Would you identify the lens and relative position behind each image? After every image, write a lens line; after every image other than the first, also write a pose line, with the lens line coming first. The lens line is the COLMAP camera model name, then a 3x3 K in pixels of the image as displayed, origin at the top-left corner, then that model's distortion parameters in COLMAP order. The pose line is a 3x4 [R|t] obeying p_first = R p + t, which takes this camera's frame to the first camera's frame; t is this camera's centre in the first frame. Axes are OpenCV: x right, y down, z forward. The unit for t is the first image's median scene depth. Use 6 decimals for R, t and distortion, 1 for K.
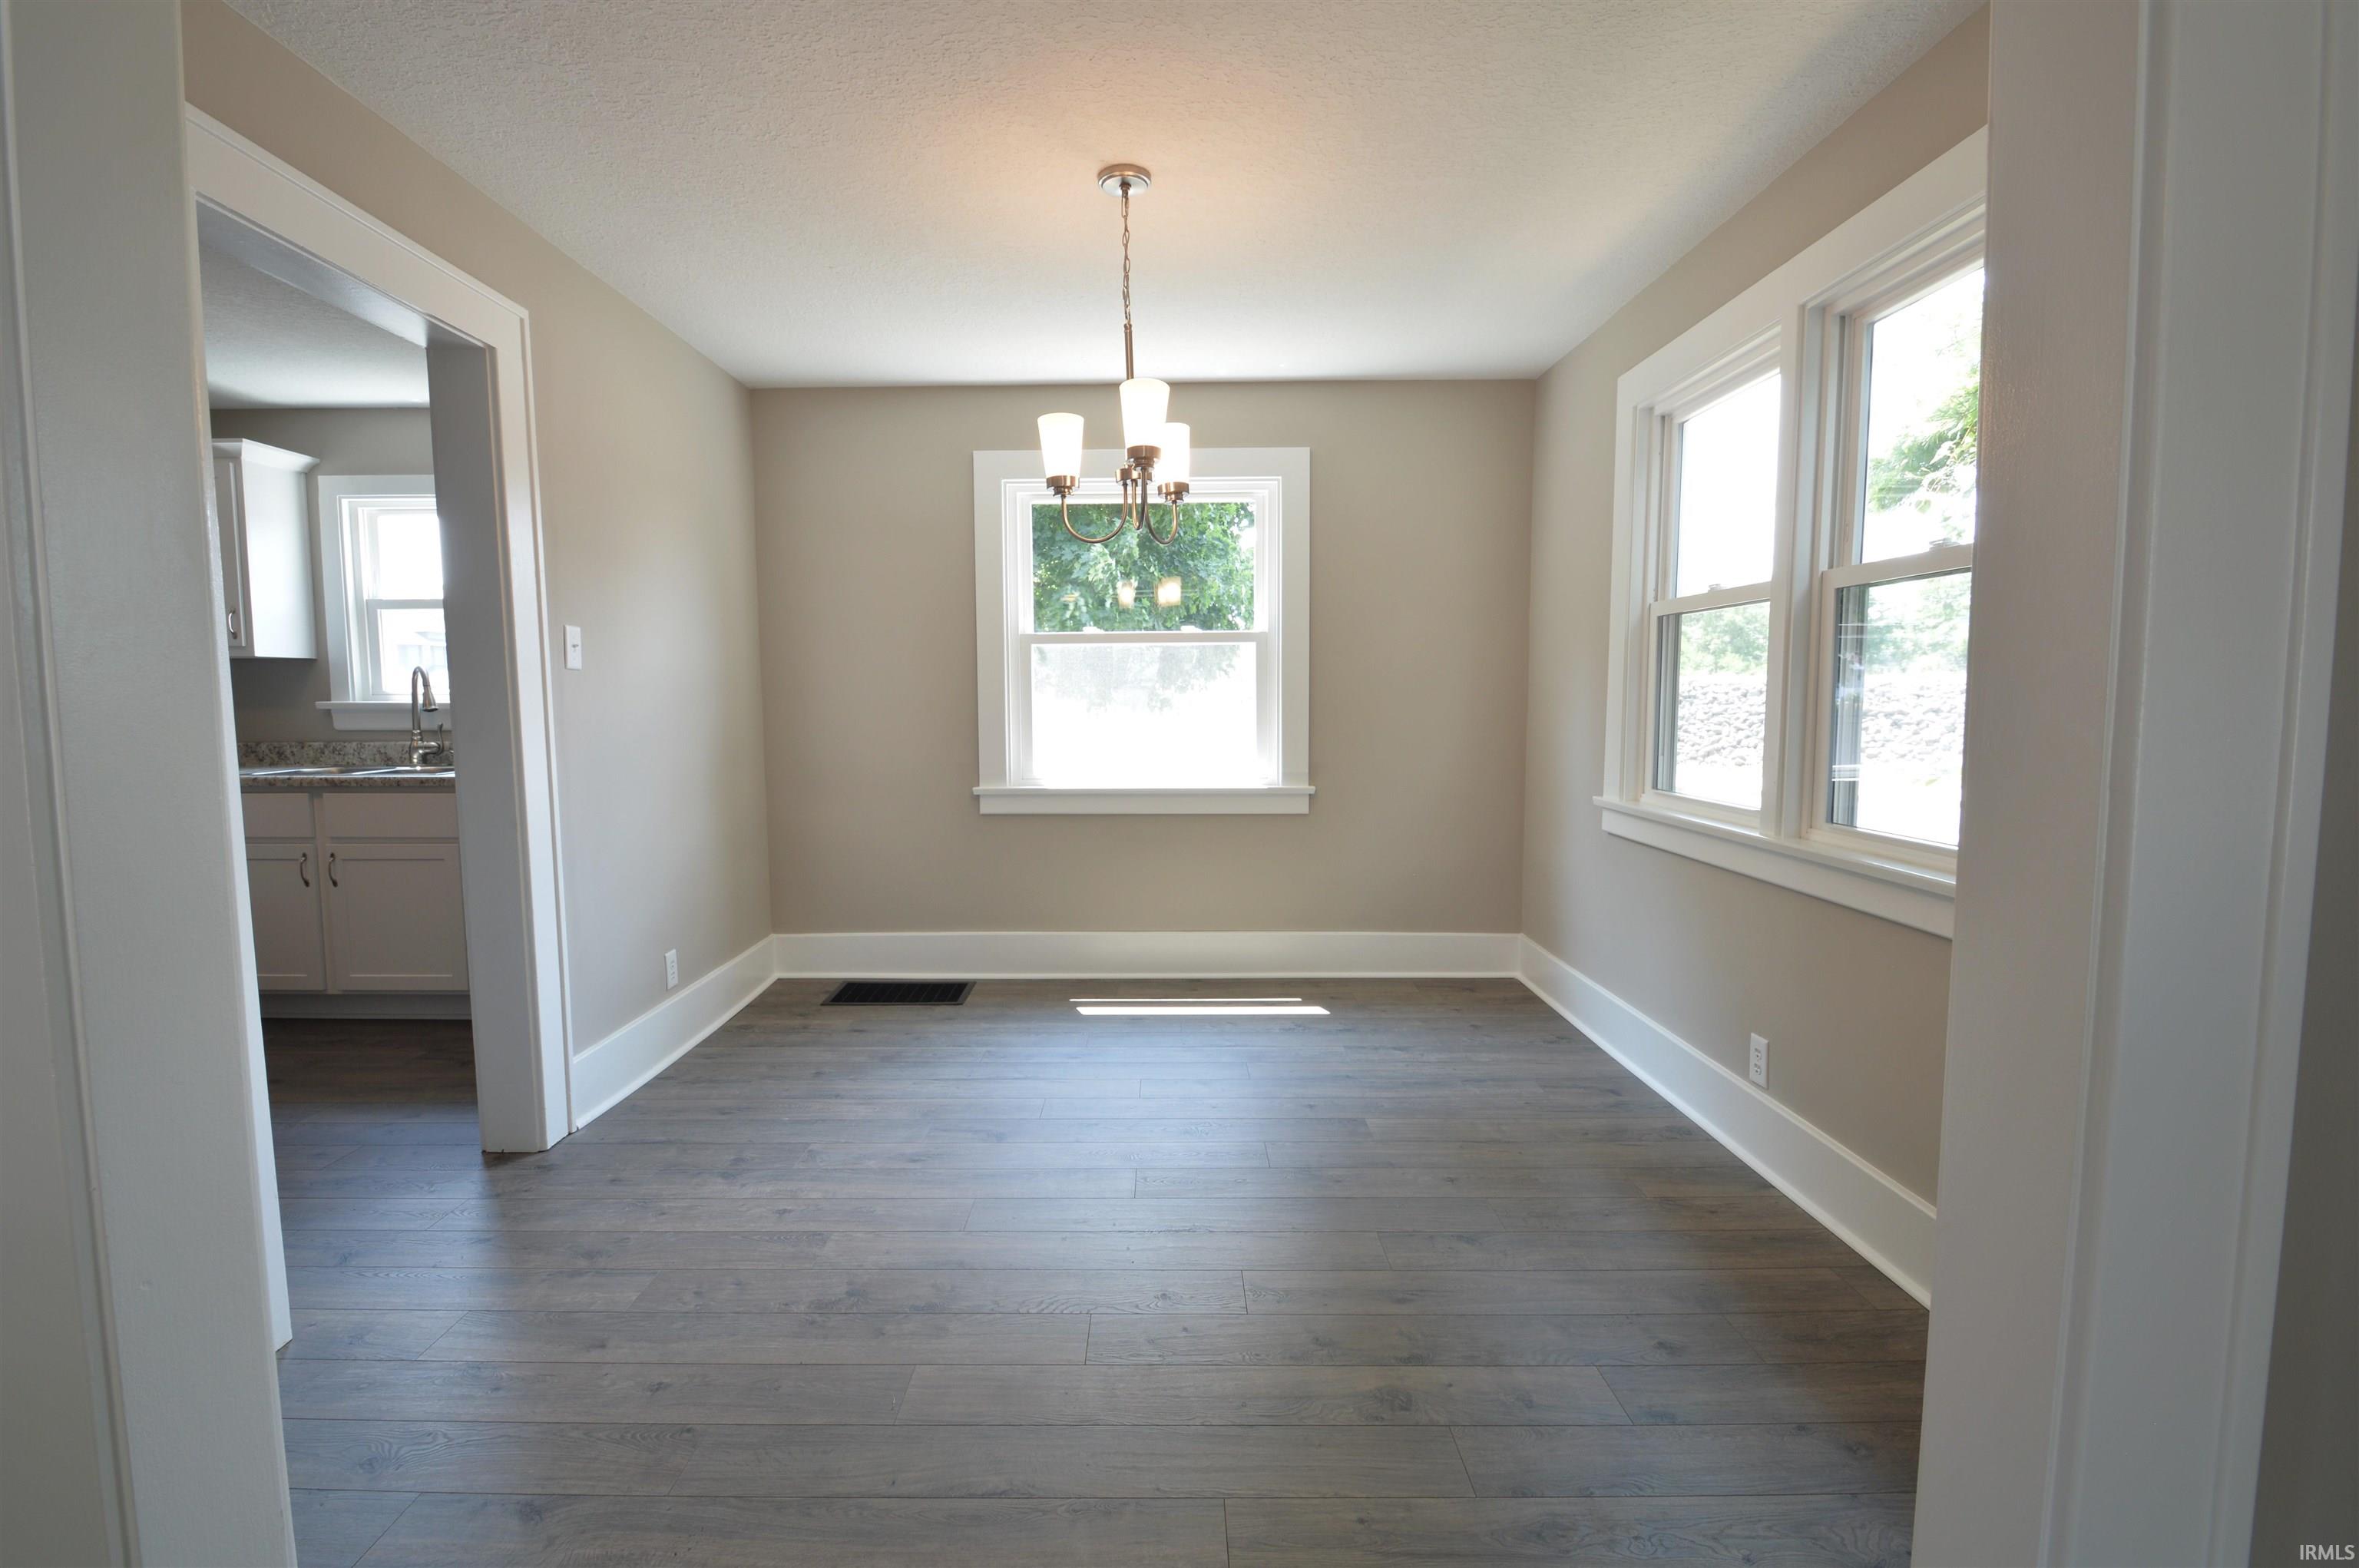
lens RADIAL K [[1061.4, 0, 1156.3], [0, 1061.4, 783.2], [0, 0, 1]] dist [0.002999, -0.000333]
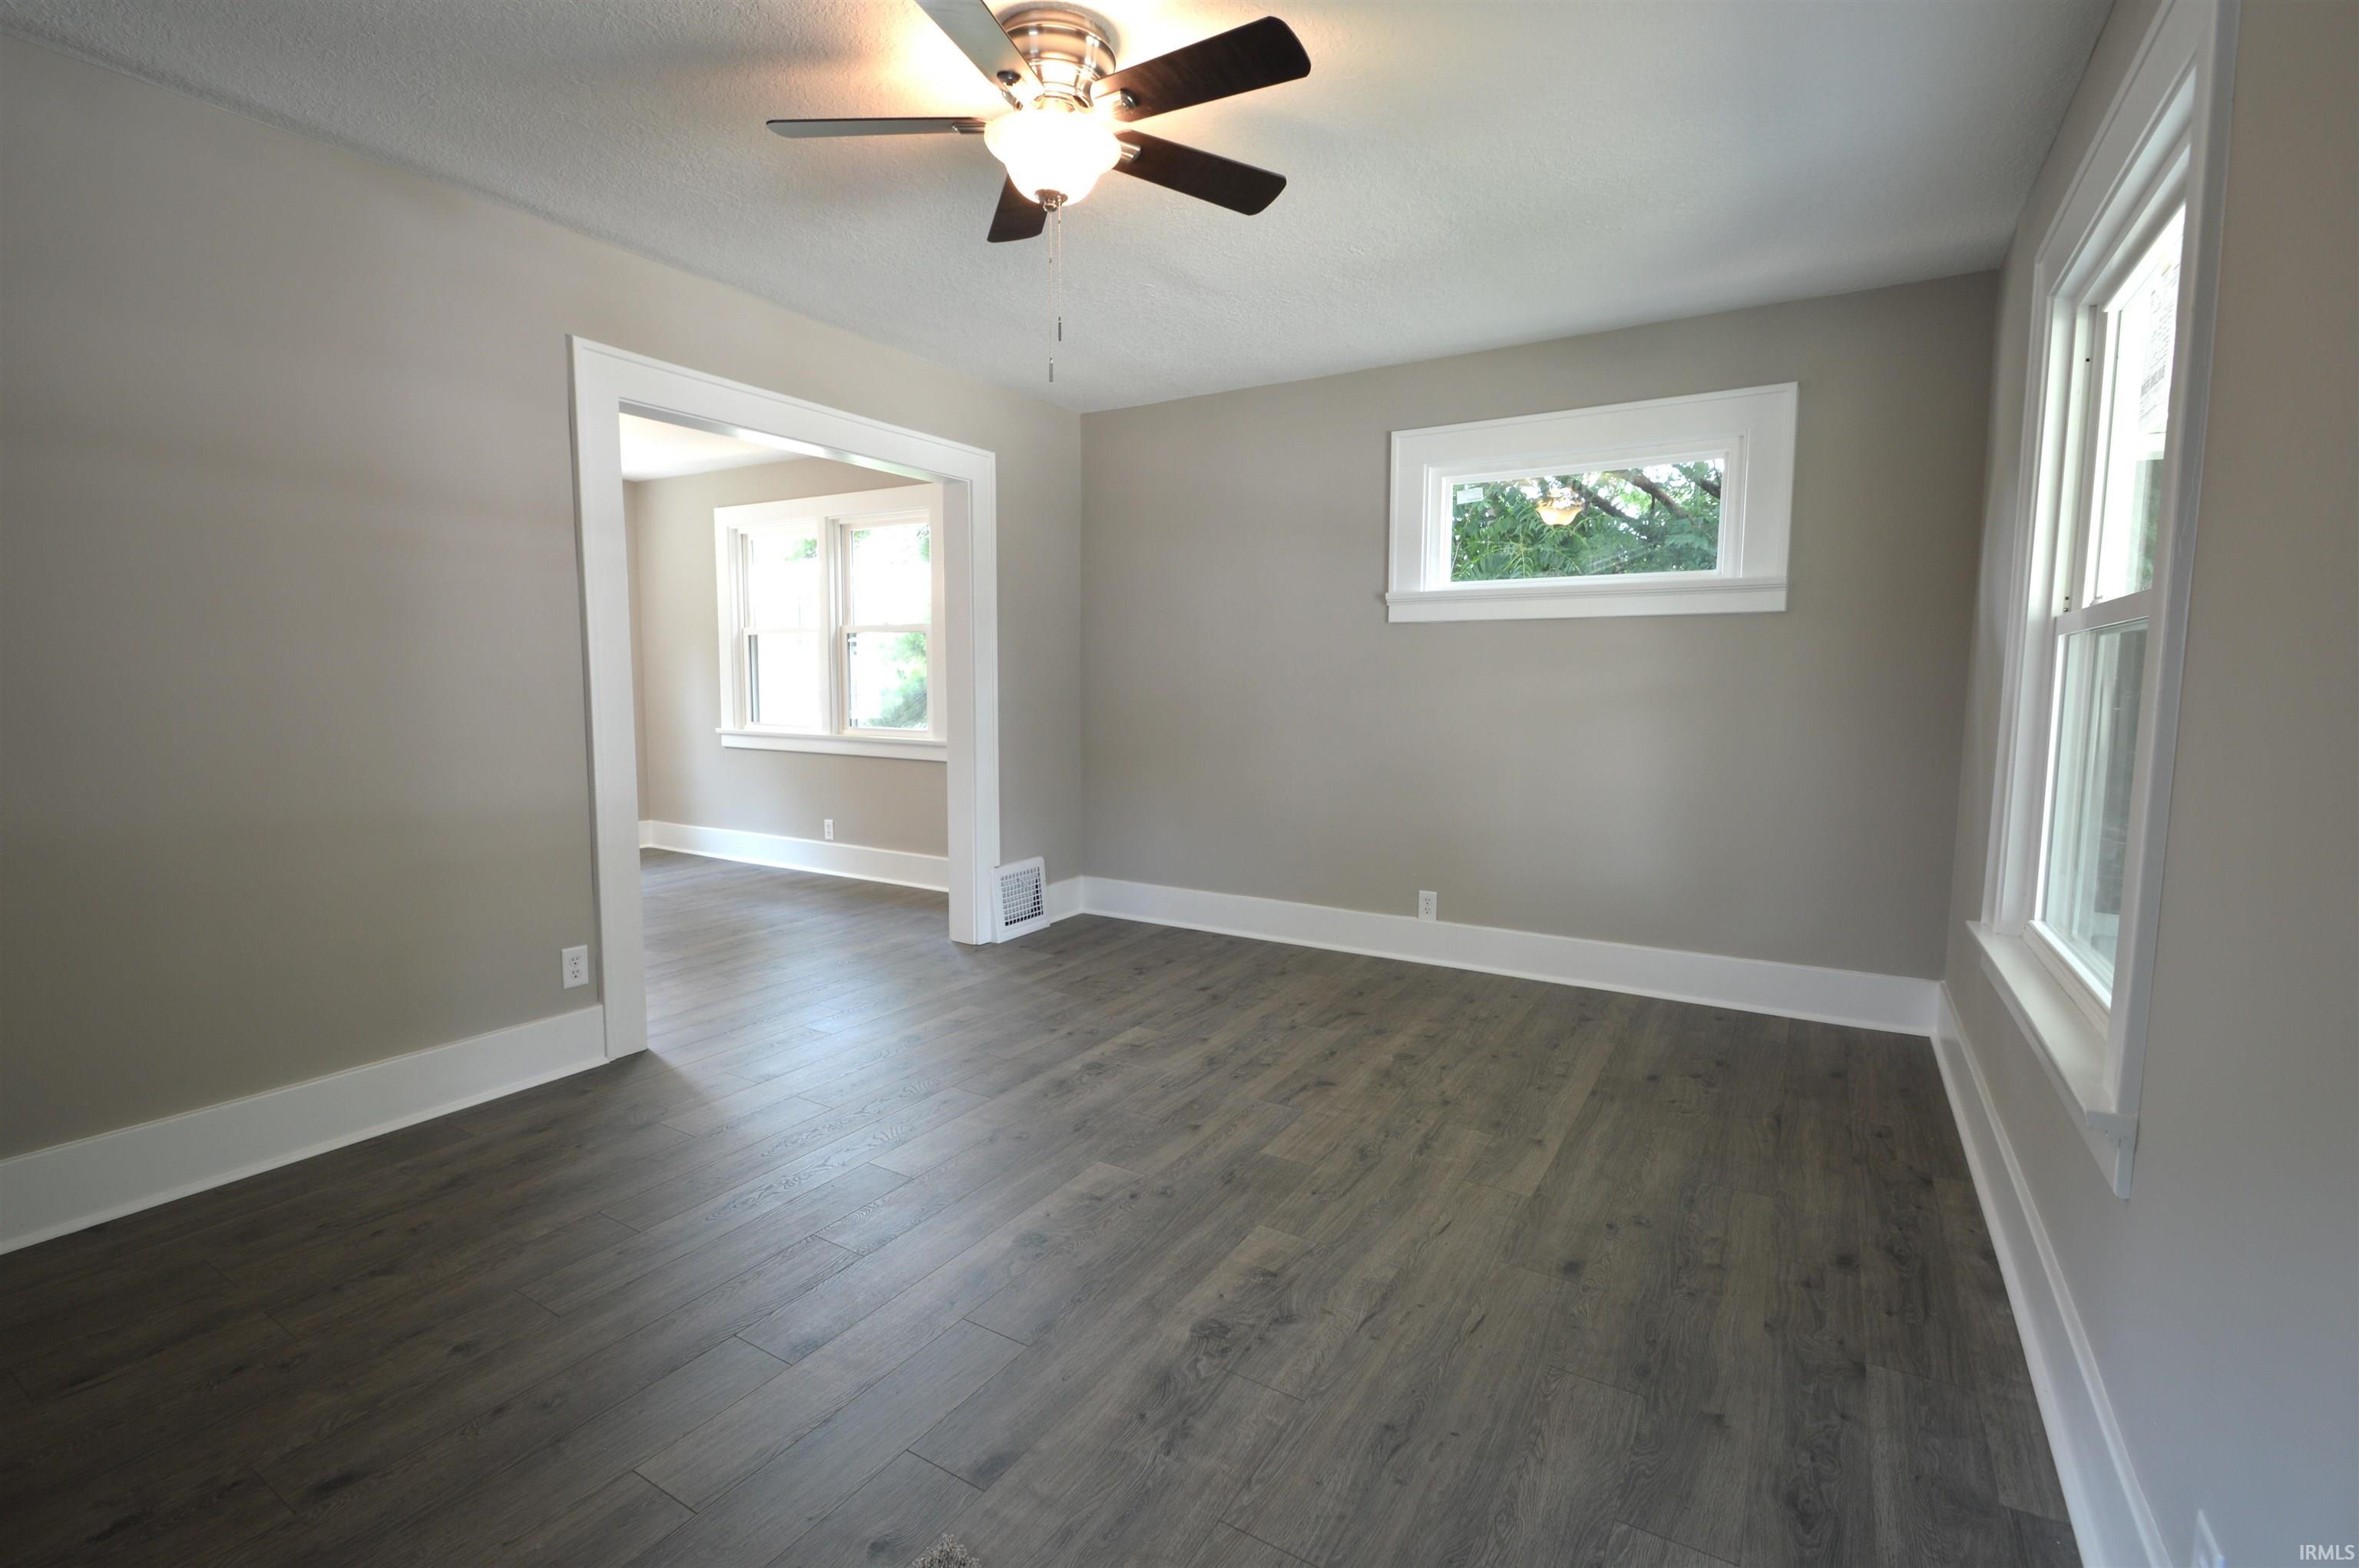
lens RADIAL K [[1061.4, 0, 1156.3], [0, 1061.4, 783.2], [0, 0, 1]] dist [0.002999, -0.000333]
pose [[0.519844, -0.073988, 0.851051, -0.844305], [0.059156, 0.996969, 0.050540, 0.066210], [-0.852211, 0.024072, 0.522645, -0.690142]]
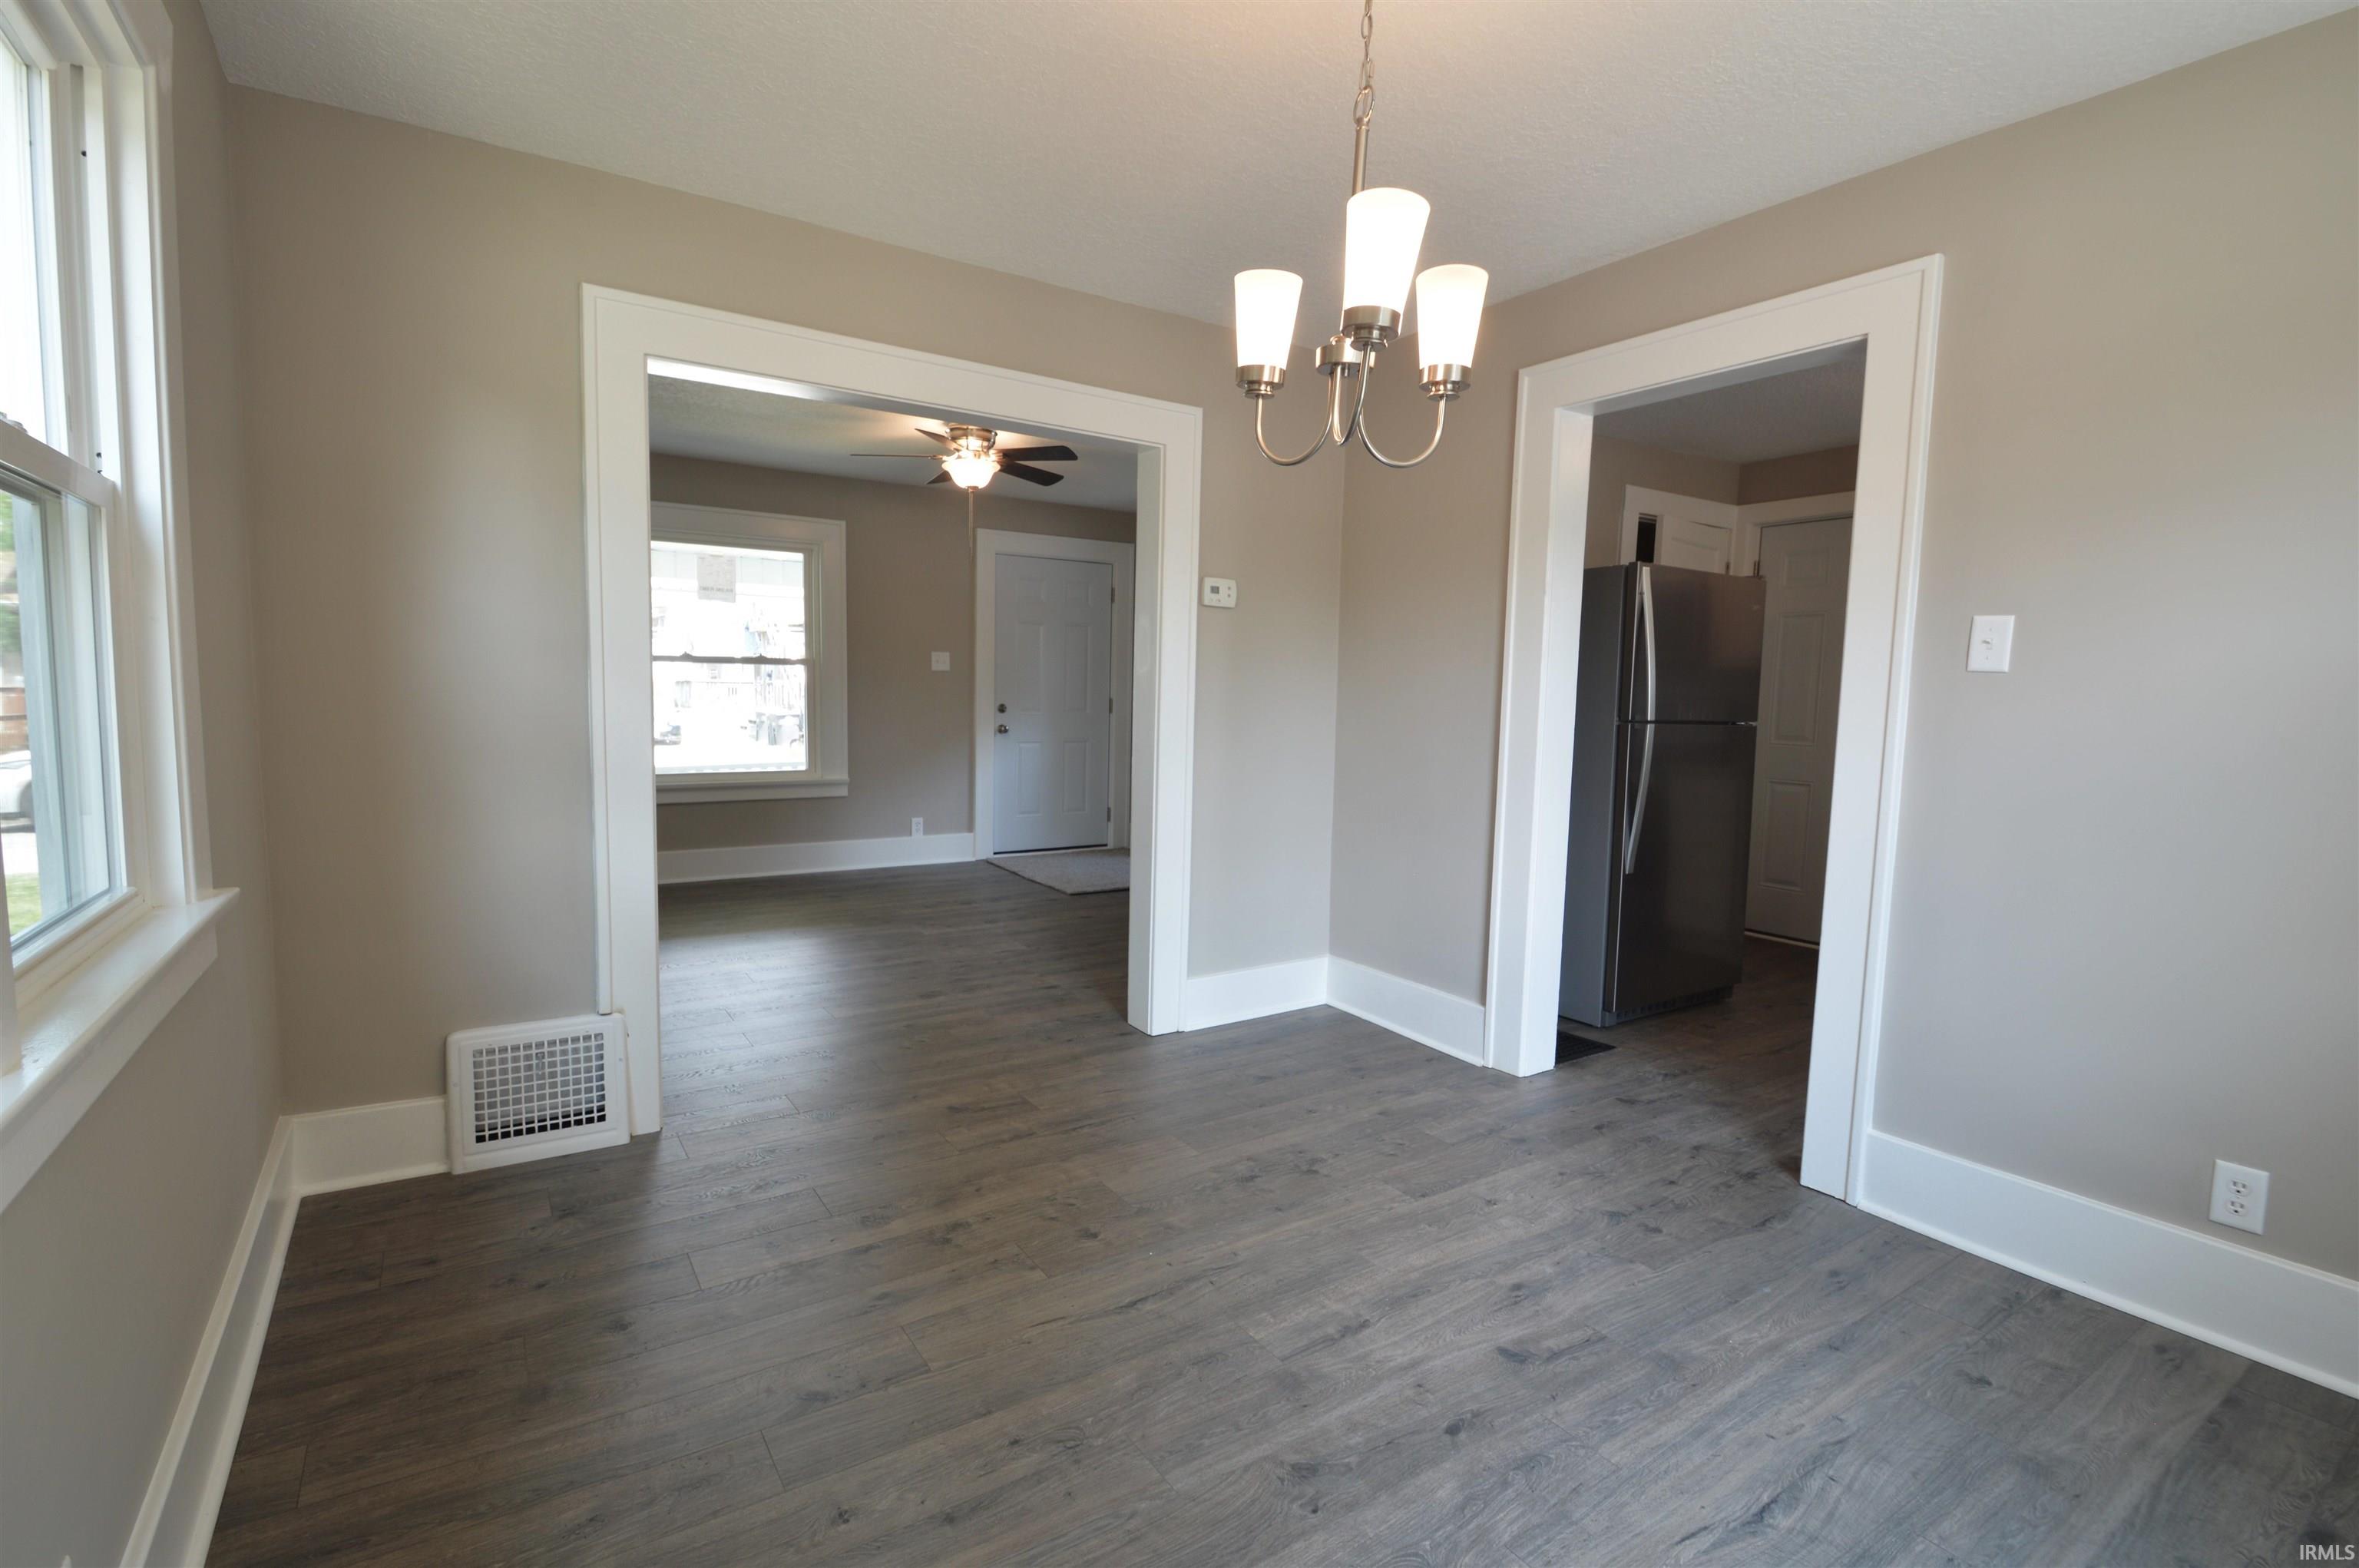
lens RADIAL K [[1061.4, 0, 1156.3], [0, 1061.4, 783.2], [0, 0, 1]] dist [0.002999, -0.000333]
pose [[-0.834058, 0.037772, -0.550382, 0.345161], [-0.061694, 0.985009, 0.161093, -0.103314], [0.548216, 0.168316, -0.819224, 1.178731]]
